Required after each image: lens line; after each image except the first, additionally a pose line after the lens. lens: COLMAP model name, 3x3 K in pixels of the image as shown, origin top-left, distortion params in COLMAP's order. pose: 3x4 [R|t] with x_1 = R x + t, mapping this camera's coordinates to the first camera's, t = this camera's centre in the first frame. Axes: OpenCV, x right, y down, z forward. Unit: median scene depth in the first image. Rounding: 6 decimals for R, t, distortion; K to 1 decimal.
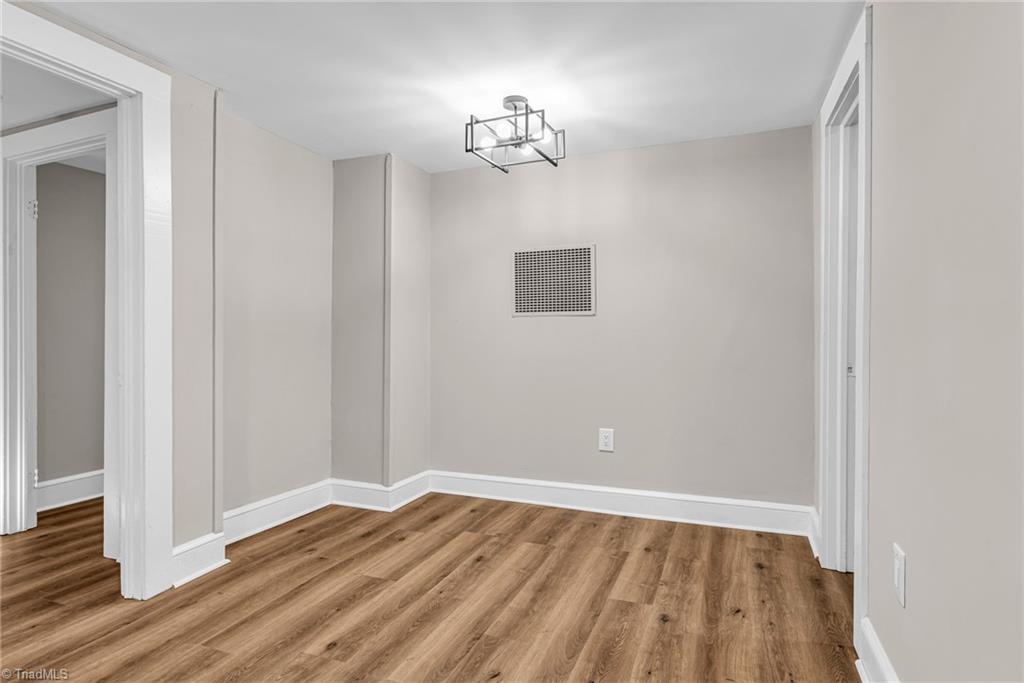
lens RADIAL K [[544.3, 0, 510.8], [0, 544.3, 332.4], [0, 0, 1]] dist [0.000952, -0.000156]
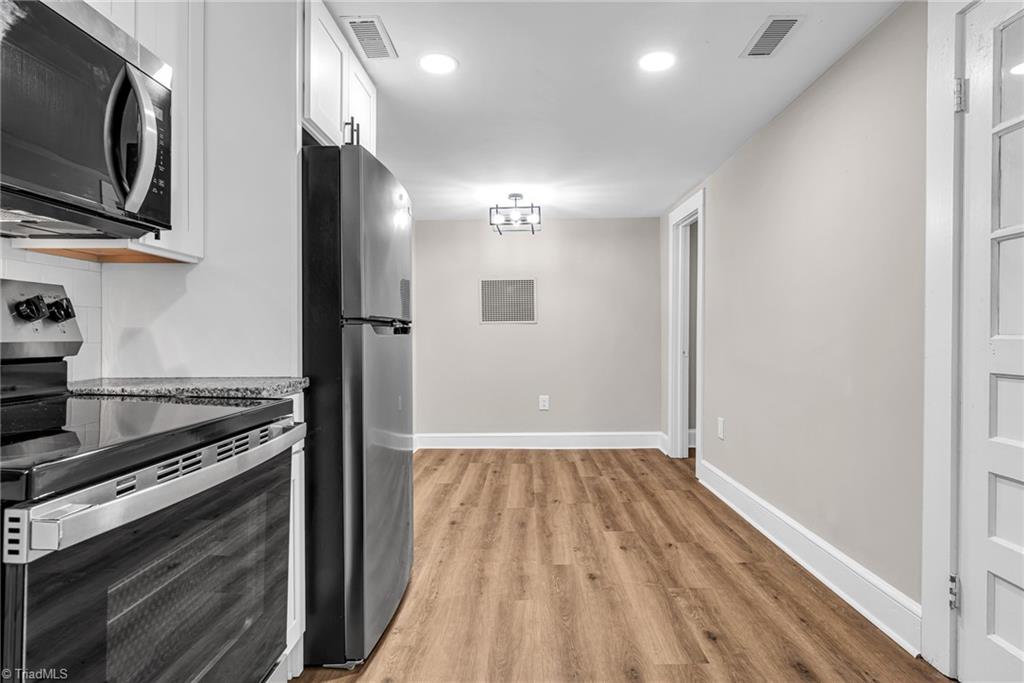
lens RADIAL K [[544.3, 0, 511.1], [0, 544.3, 341.5], [0, 0, 1]] dist [0.000952, -0.000156]
pose [[0.937406, -0.007723, 0.348151, -0.596894], [0.005474, 0.999957, 0.007443, 0.011090], [-0.348194, -0.005071, 0.937409, -0.569111]]
